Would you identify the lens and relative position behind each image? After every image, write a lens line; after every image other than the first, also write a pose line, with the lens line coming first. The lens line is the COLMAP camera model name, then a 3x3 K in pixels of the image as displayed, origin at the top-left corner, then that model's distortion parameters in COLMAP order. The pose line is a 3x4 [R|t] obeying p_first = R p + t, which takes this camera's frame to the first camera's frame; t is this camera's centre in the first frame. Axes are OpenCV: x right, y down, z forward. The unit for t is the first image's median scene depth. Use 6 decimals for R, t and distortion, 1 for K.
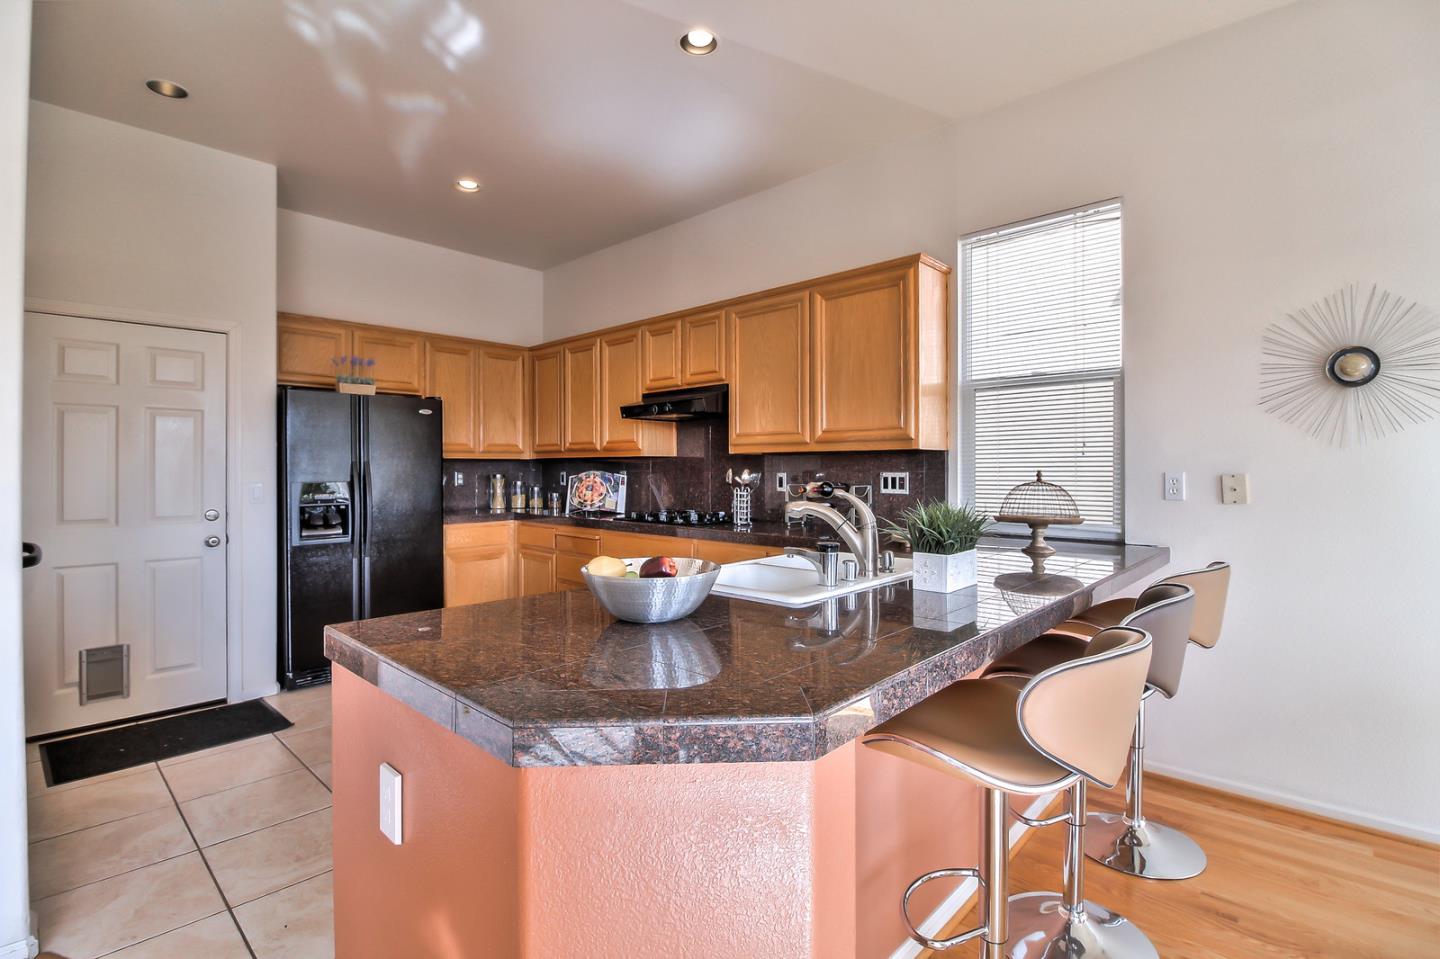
lens RADIAL K [[668.1, 0, 719.8], [0, 668.1, 465.1], [0, 0, 1]] dist [-0.008595, -0.008114]
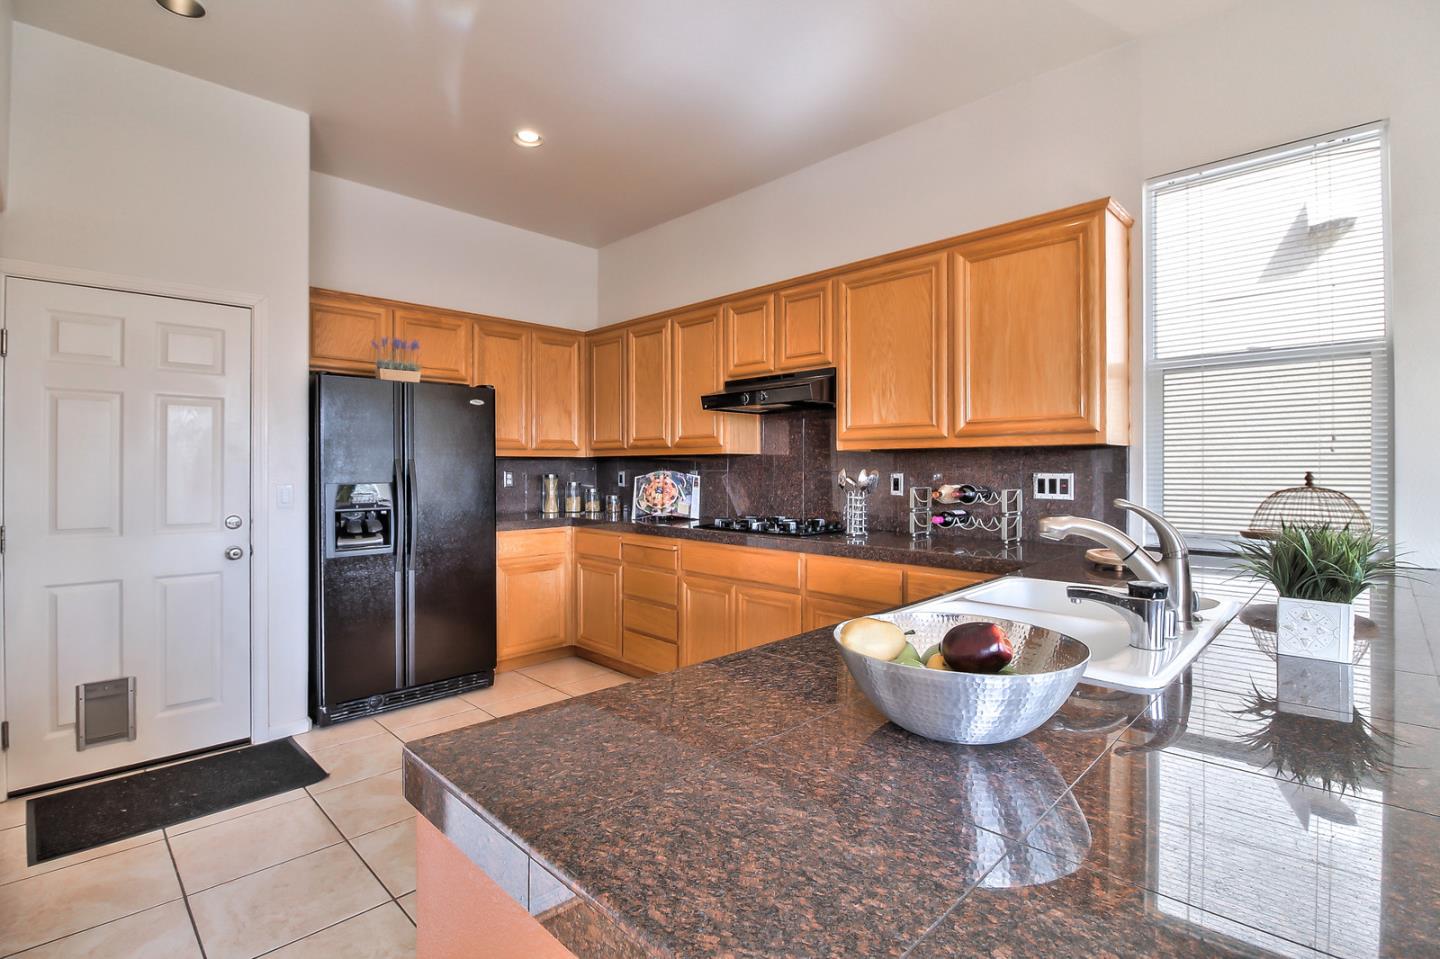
lens RADIAL K [[668.1, 0, 721.3], [0, 668.1, 464.9], [0, 0, 1]] dist [-0.008595, -0.008114]
pose [[0.999583, 0.001655, -0.028833, -0.120253], [-0.001640, 0.999999, 0.000538, 0.000837], [0.028834, -0.000490, 0.999584, 0.172791]]
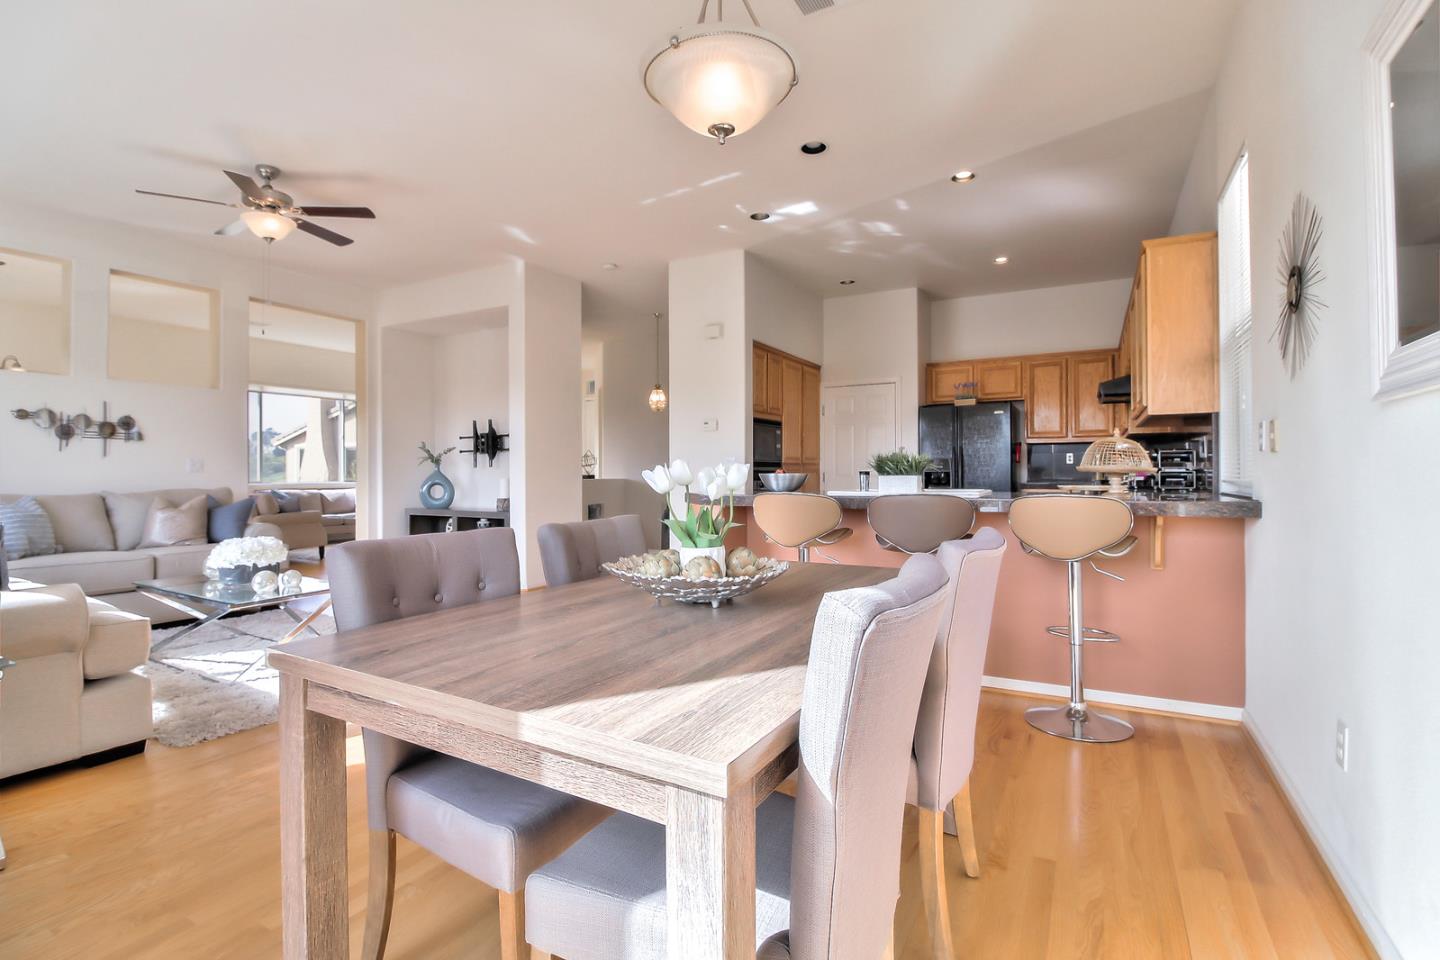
lens RADIAL K [[664.4, 0, 734.9], [0, 664.4, 471.0], [0, 0, 1]] dist [-0.018587, -0.005030]
pose [[0.256201, -0.001307, -0.966623, 1.057851], [0.010925, 0.999939, 0.001543, 0.055796], [0.966562, -0.010956, 0.256199, 0.041729]]
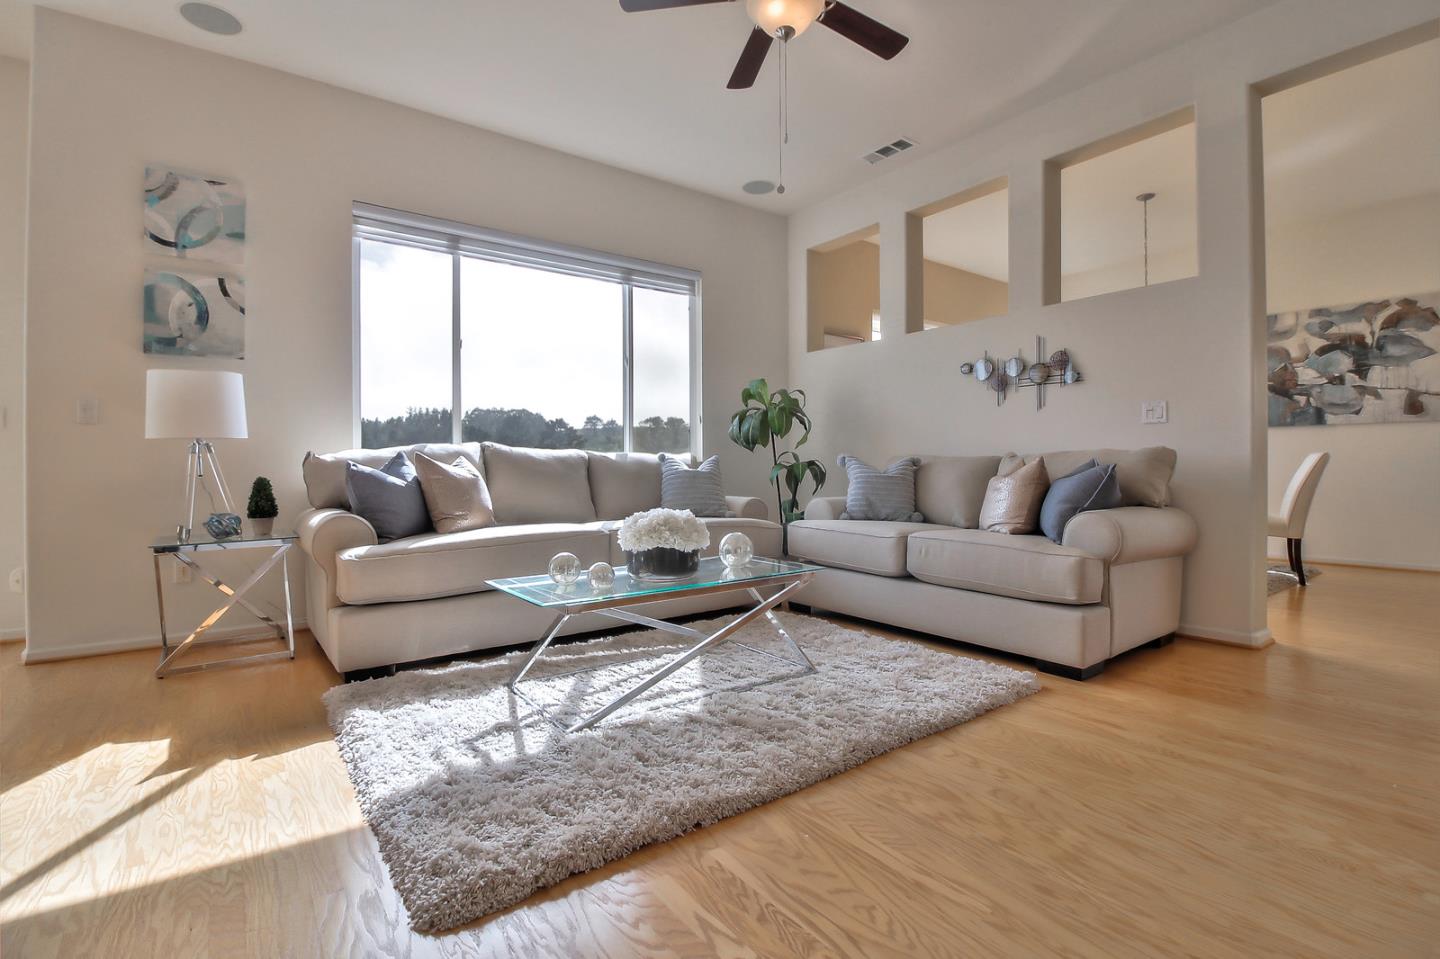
lens RADIAL K [[668.1, 0, 722.3], [0, 668.1, 472.5], [0, 0, 1]] dist [-0.008595, -0.008114]
pose [[-0.985164, 0.001866, 0.171604, -0.348681], [0.002541, 0.999990, 0.003715, 0.113249], [-0.171595, 0.004096, -0.985159, 0.267588]]
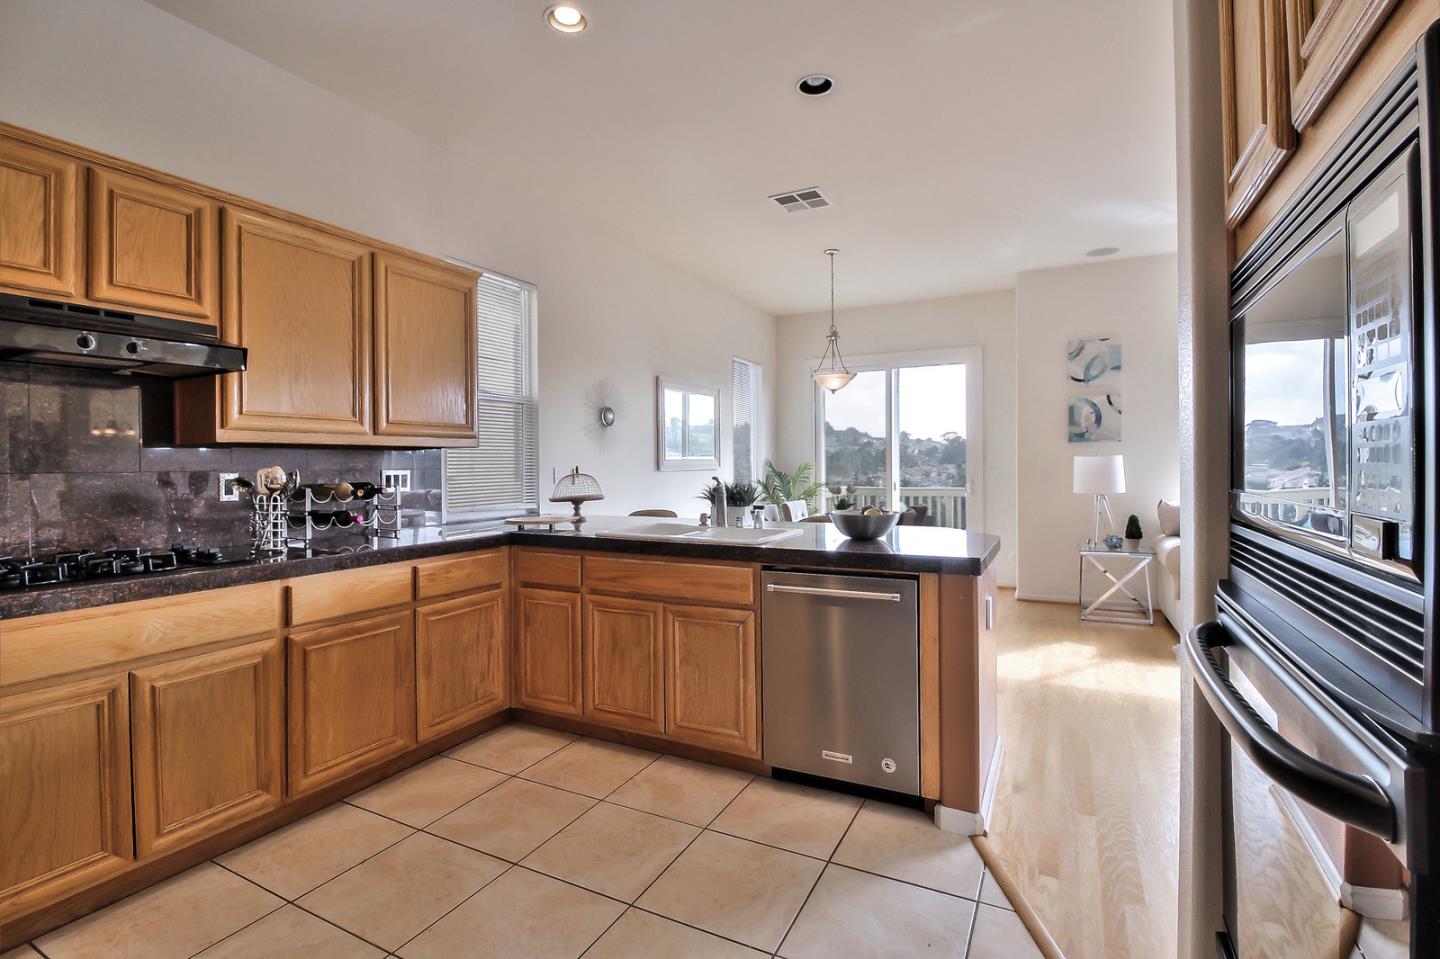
lens RADIAL K [[664.4, 0, 718.4], [0, 664.4, 468.4], [0, 0, 1]] dist [-0.018587, -0.005030]
pose [[-0.271907, -0.003456, 0.962317, -0.770054], [0.003493, 0.999983, 0.004578, 0.006185], [-0.962317, 0.004606, -0.271890, 0.809058]]
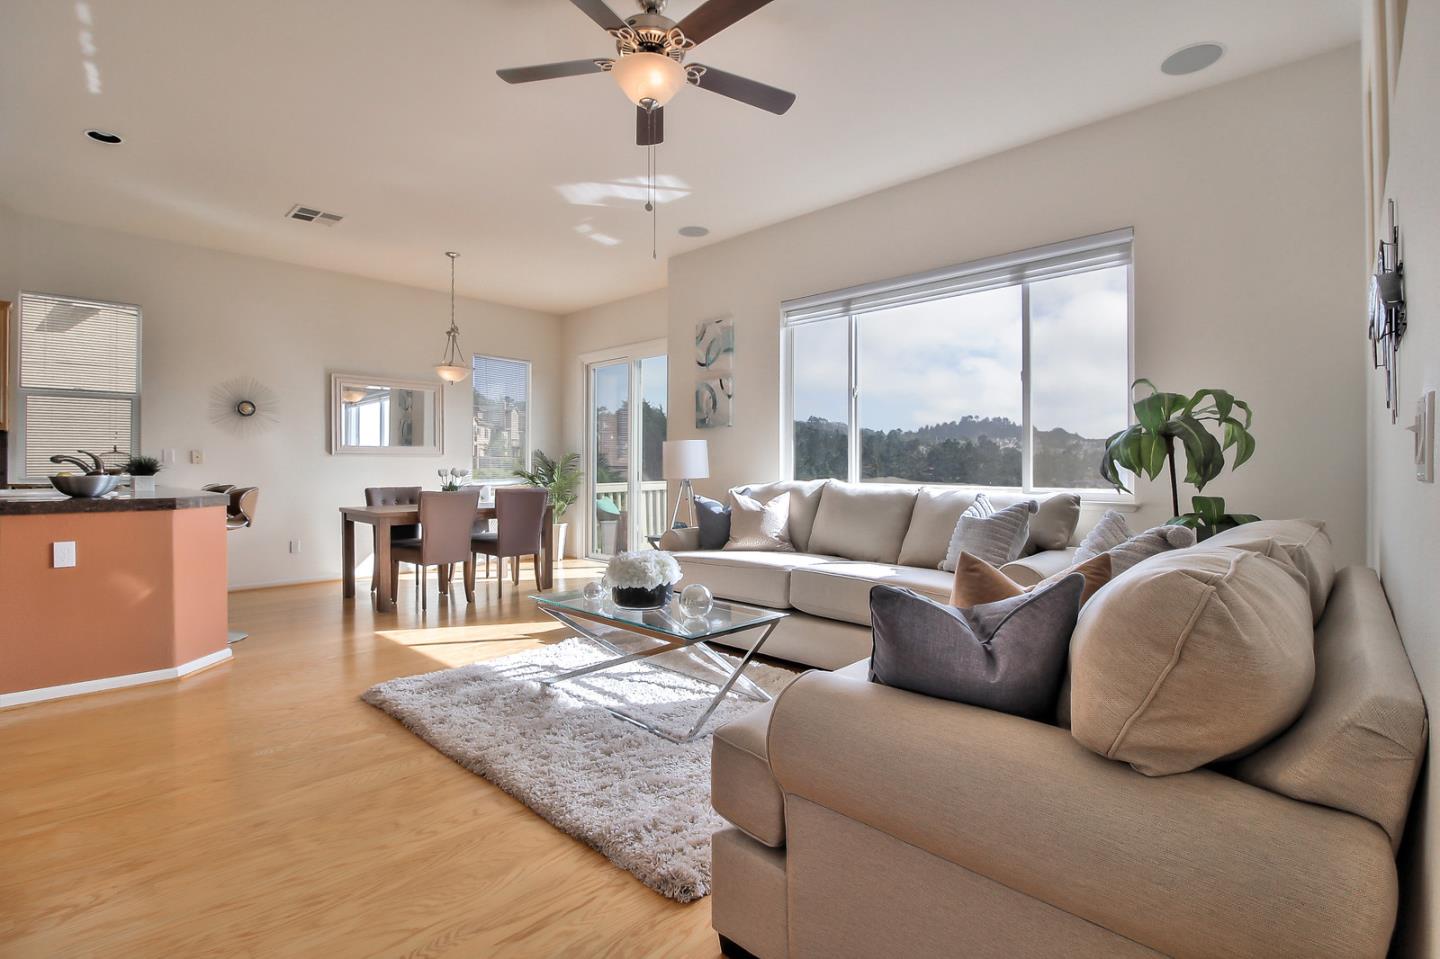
lens RADIAL K [[668.1, 0, 729.5], [0, 668.1, 466.1], [0, 0, 1]] dist [-0.008595, -0.008114]
pose [[-0.008465, 0.003017, 0.999960, -1.046208], [-0.004204, 0.999987, -0.003052, 0.047433], [-0.999955, -0.004230, -0.008453, -0.548048]]
